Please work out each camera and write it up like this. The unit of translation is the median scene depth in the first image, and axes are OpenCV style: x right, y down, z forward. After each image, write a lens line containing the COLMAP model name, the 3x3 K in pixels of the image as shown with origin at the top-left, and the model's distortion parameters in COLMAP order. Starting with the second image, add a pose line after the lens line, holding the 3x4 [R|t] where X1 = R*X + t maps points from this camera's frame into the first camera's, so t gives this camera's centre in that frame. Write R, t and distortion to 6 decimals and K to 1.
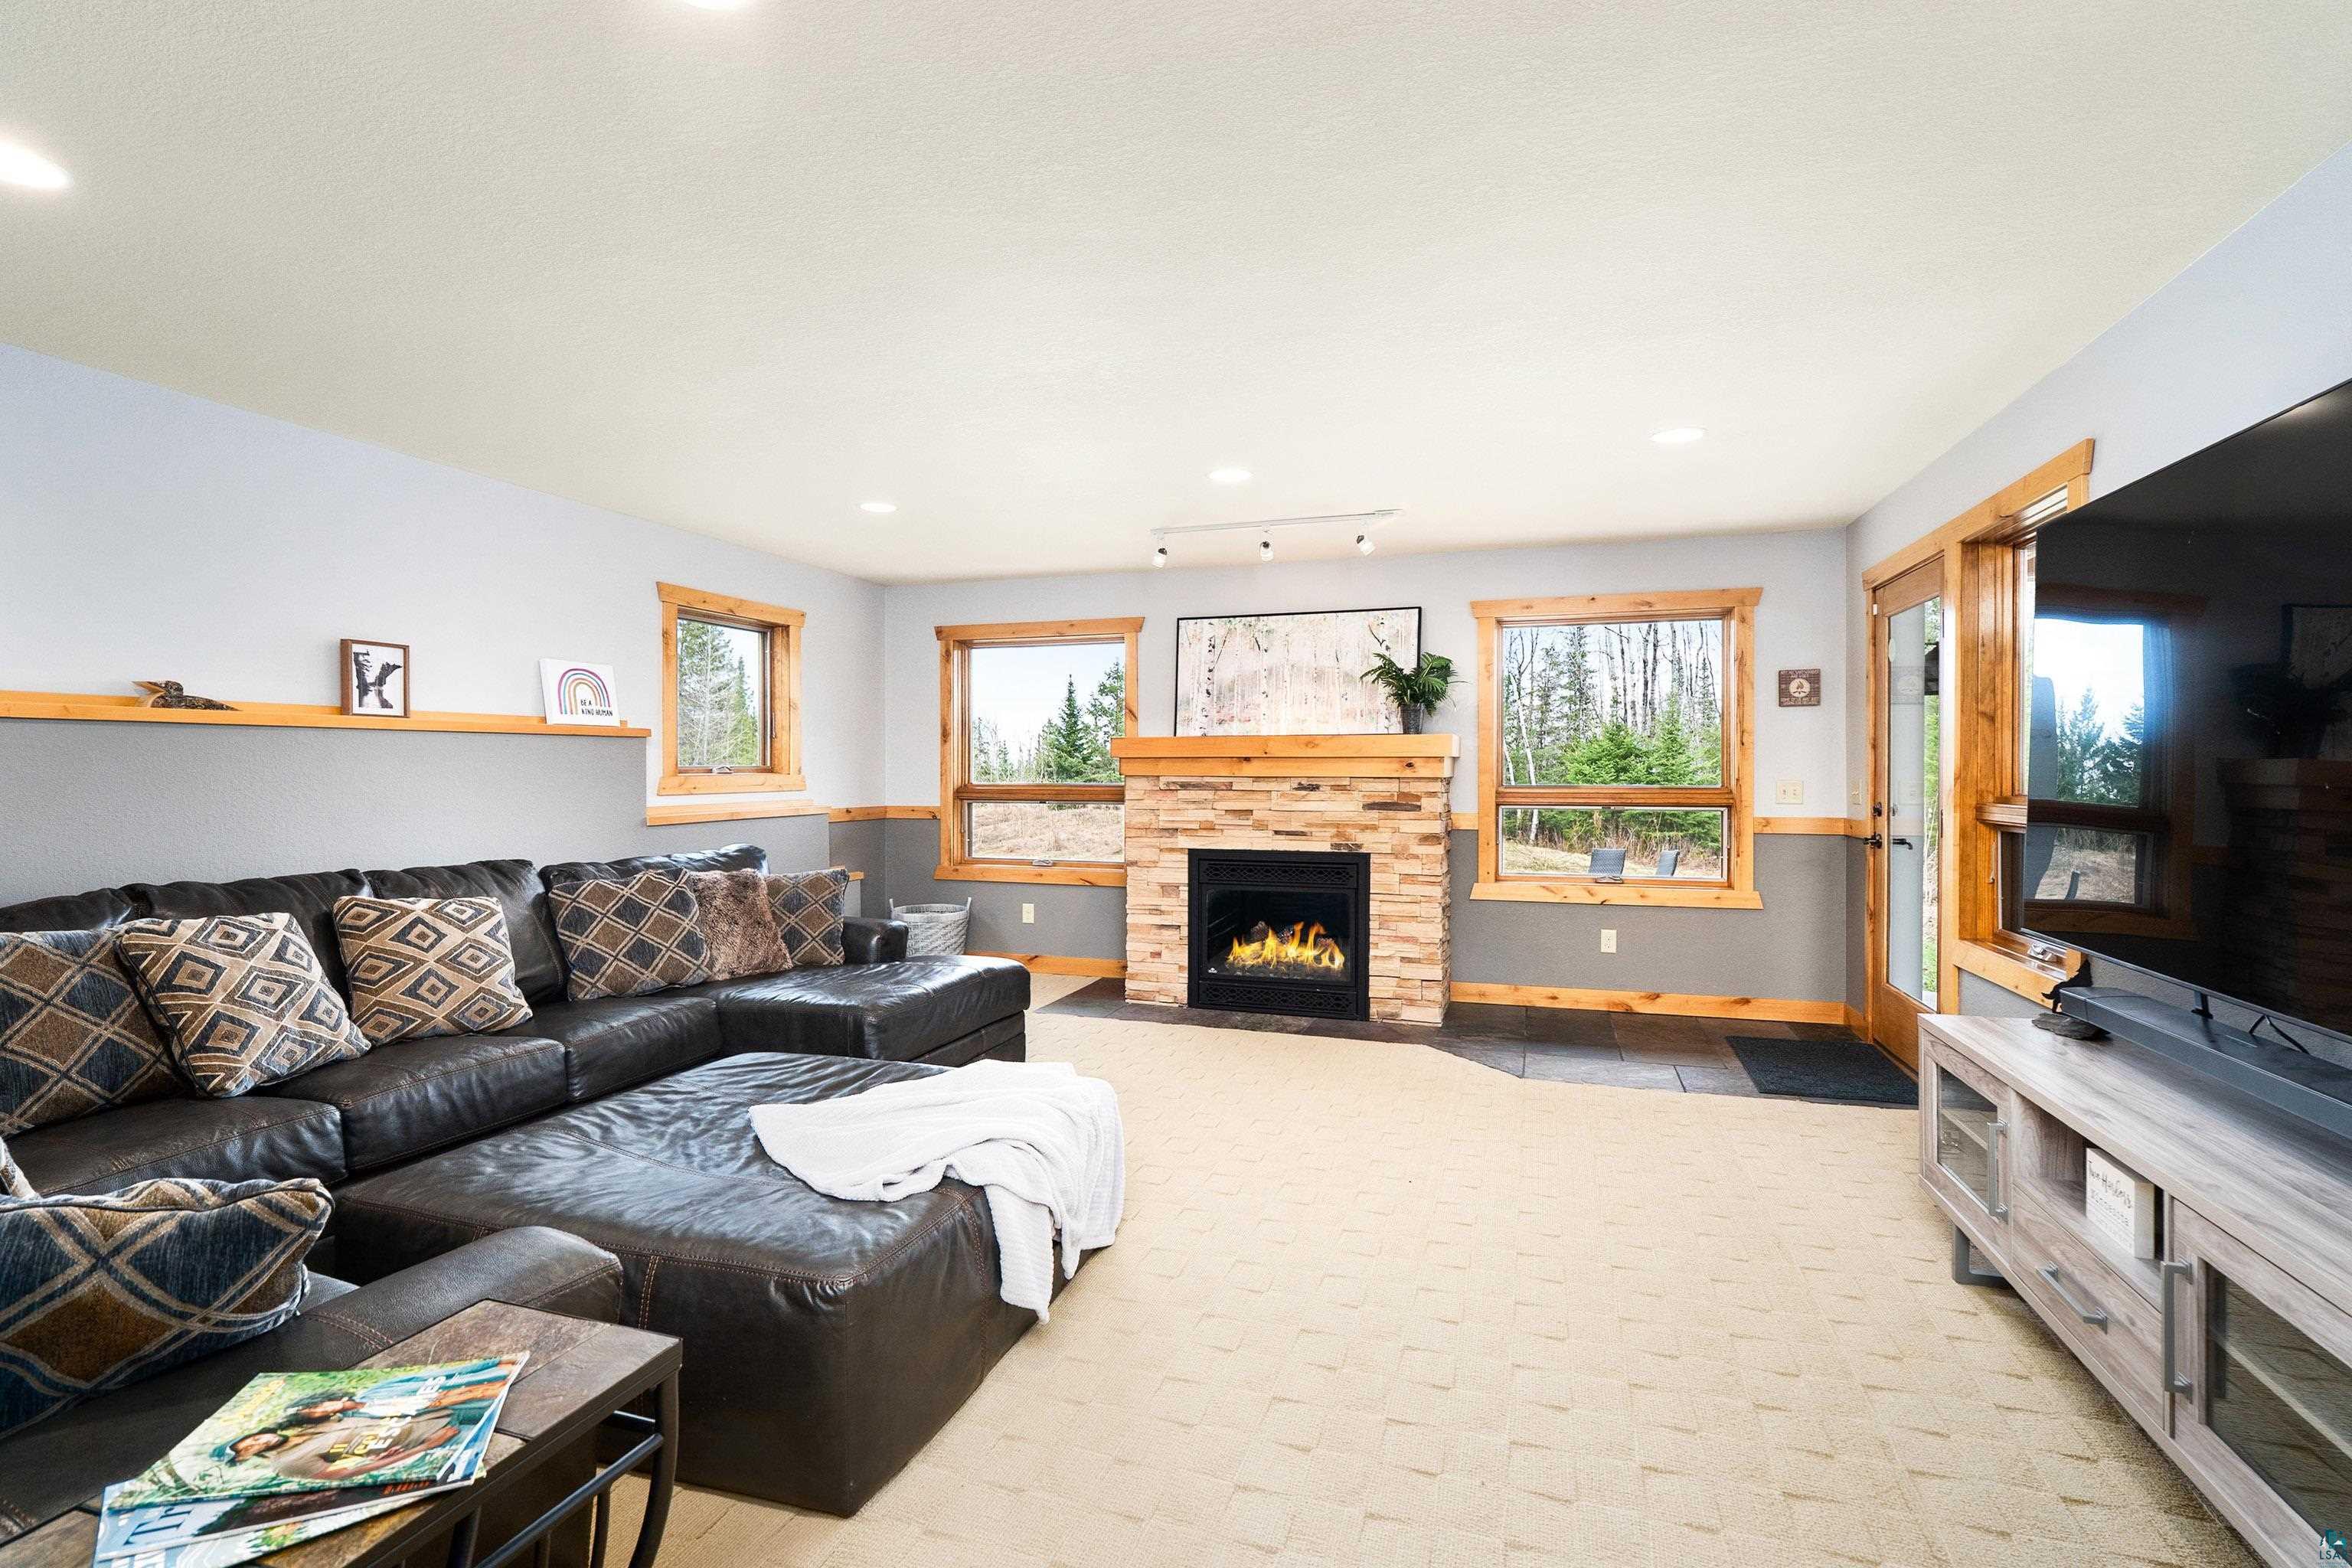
lens RADIAL K [[1099.3, 0, 1174.2], [0, 1099.3, 775.3], [0, 0, 1]] dist [-0.010444, 0.003454]
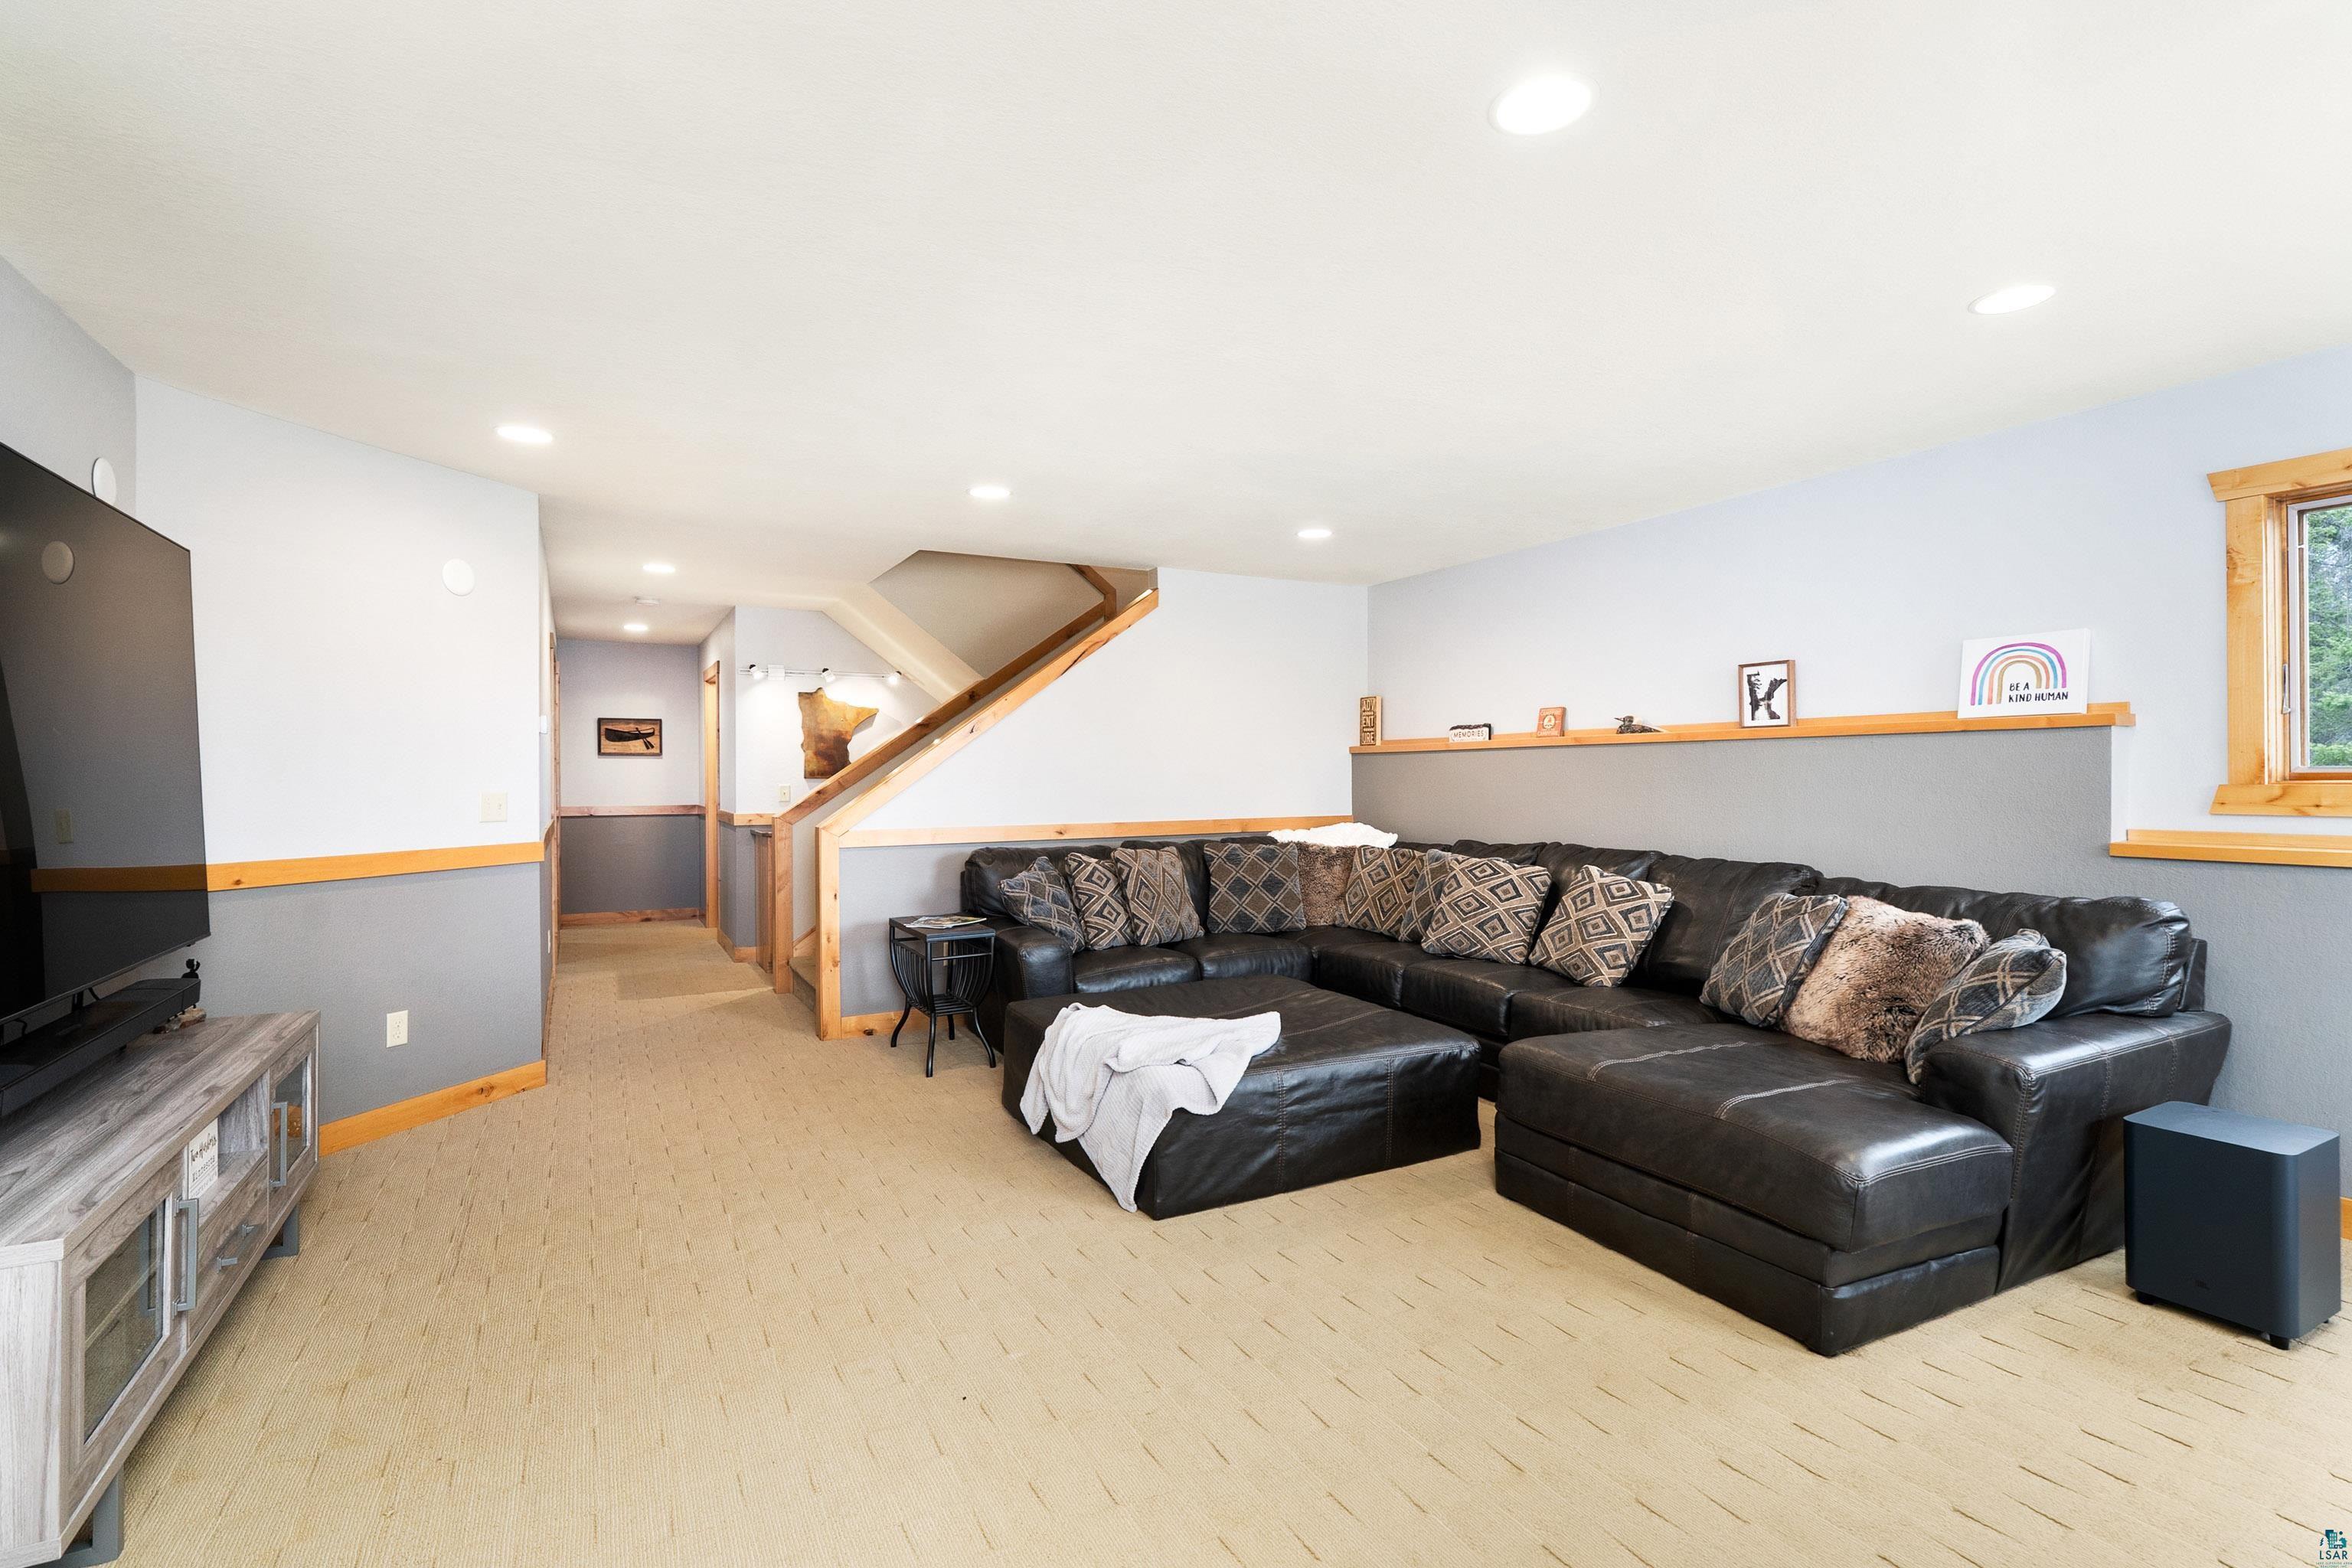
lens RADIAL K [[1099.3, 0, 1171.1], [0, 1099.3, 773.2], [0, 0, 1]] dist [-0.010444, 0.003454]
pose [[-0.686199, -0.007107, -0.727379, 0.520518], [-0.008176, 0.999964, -0.002057, 0.001159], [0.727368, 0.004535, -0.686233, 1.323762]]
